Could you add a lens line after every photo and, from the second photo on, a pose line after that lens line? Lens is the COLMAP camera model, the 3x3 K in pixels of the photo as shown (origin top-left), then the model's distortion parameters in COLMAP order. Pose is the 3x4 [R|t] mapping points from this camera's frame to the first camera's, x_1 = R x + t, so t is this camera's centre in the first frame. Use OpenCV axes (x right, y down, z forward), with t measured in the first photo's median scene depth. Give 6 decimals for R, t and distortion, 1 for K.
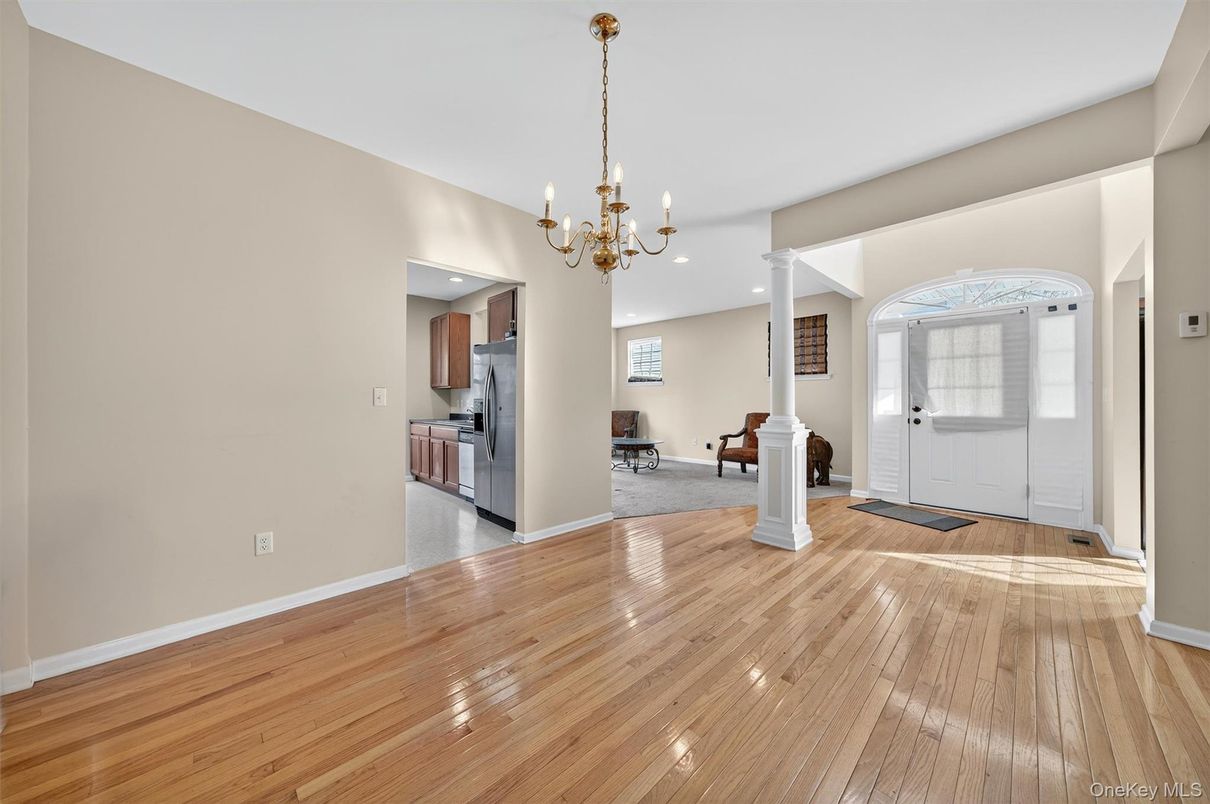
lens RADIAL K [[422.0, 0, 599.2], [0, 422.0, 402.6], [0, 0, 1]] dist [-0.005958, -0.000176]
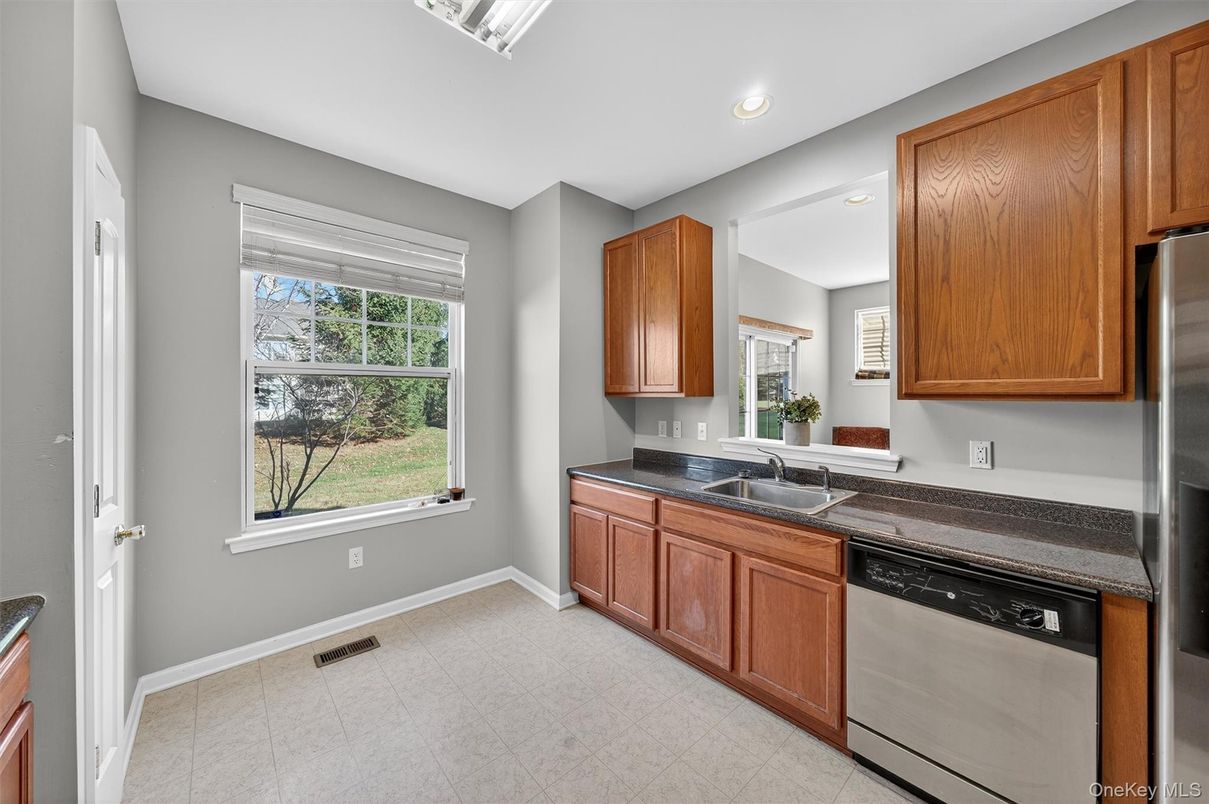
lens RADIAL K [[439.2, 0, 591.4], [0, 439.2, 392.5], [0, 0, 1]] dist [-0.012125, -0.000004]
pose [[0.998173, 0.003952, -0.060296, -0.400414], [-0.004404, 0.999963, -0.007371, -0.034956], [0.060264, 0.007623, 0.998153, 0.547876]]
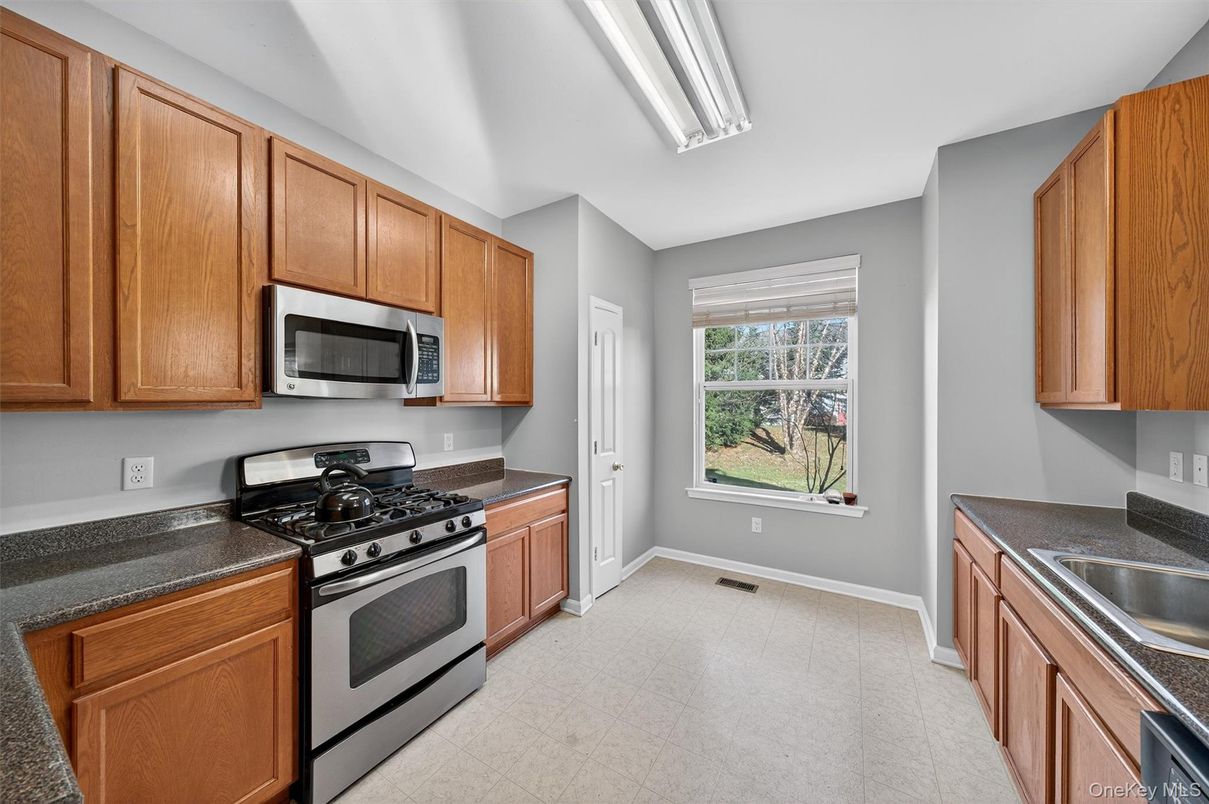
lens RADIAL K [[405.0, 0, 608.2], [0, 405.0, 407.2], [0, 0, 1]] dist [-0.000291, 0.000054]
pose [[0.257883, 0.014222, -0.966072, -0.196431], [-0.007091, 0.999893, 0.012827, -0.036460], [0.966150, 0.003543, 0.257956, 0.631252]]
